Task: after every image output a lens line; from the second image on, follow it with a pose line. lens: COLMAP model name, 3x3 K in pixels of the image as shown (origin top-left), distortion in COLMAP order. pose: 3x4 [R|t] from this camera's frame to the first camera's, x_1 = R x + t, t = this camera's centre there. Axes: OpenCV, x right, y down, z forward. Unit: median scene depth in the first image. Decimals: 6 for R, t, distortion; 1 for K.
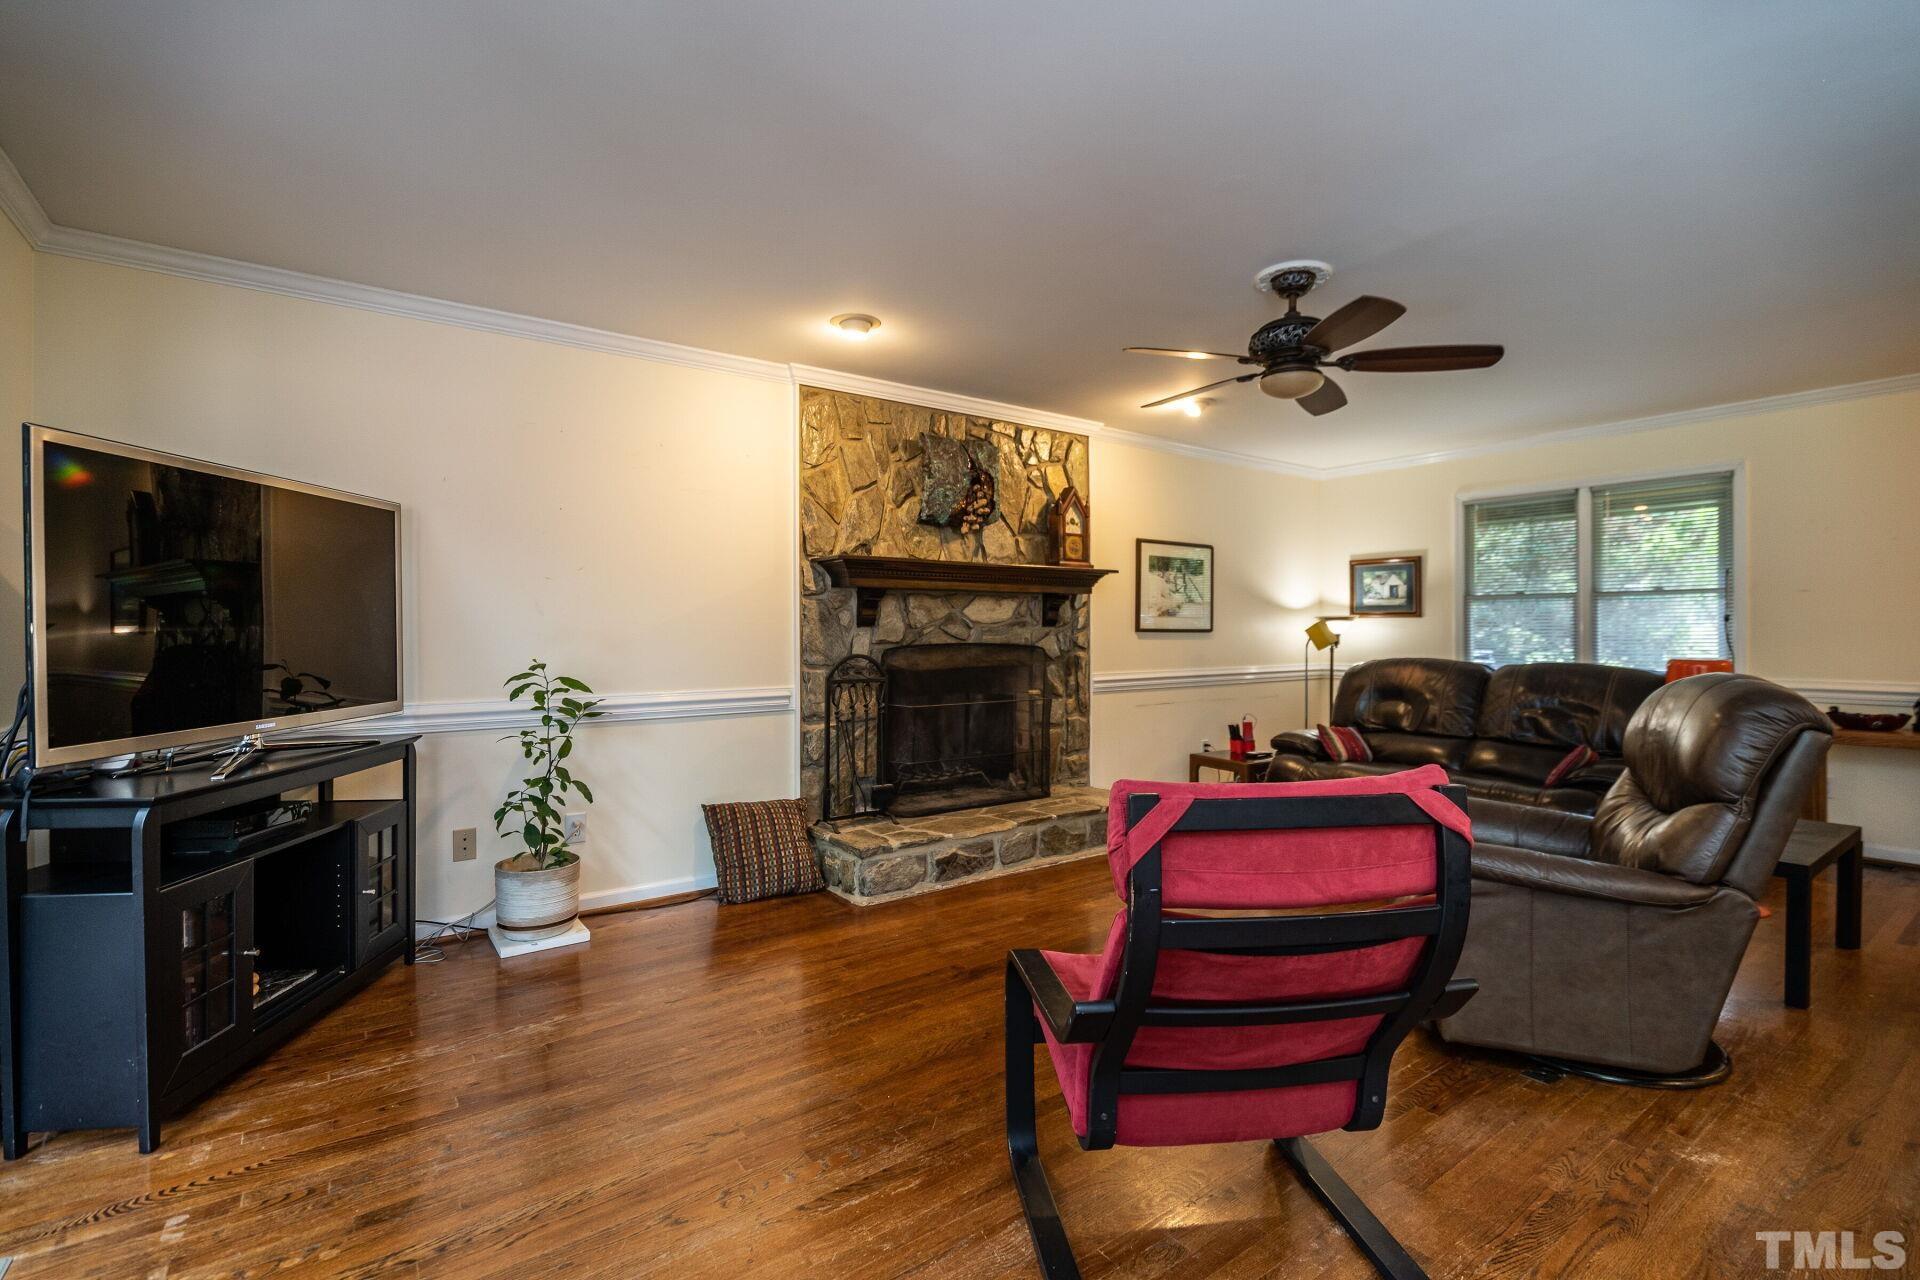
lens RADIAL K [[848.5, 0, 973.7], [0, 848.5, 639.8], [0, 0, 1]] dist [0.000497, 0.000178]
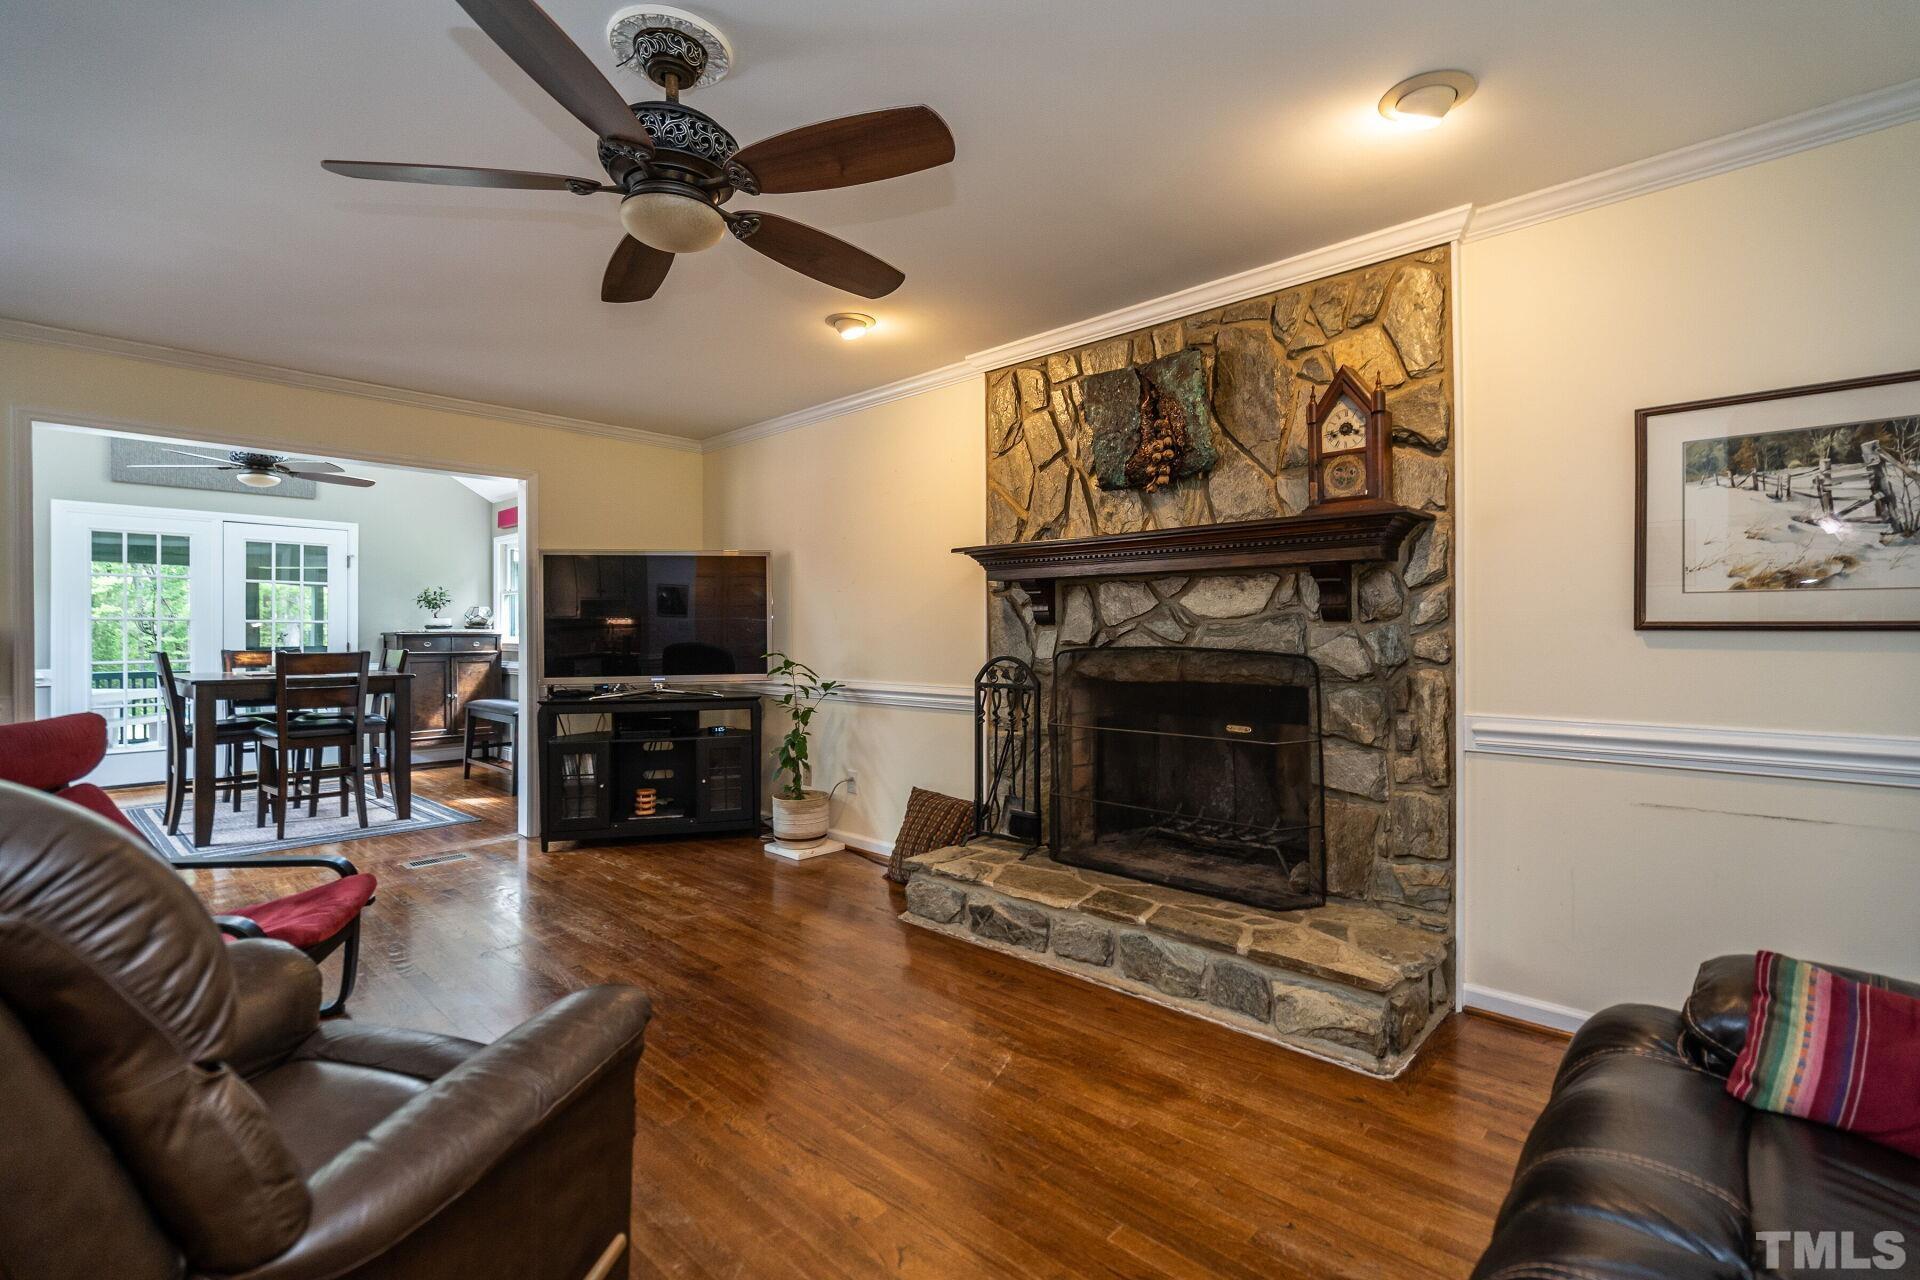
lens RADIAL K [[848.5, 0, 961.9], [0, 848.5, 633.9], [0, 0, 1]] dist [0.000497, 0.000178]
pose [[0.191433, 0.009757, -0.981457, 0.654088], [-0.002173, 0.999952, 0.009517, -0.013454], [0.981503, 0.000311, 0.191445, 0.704335]]
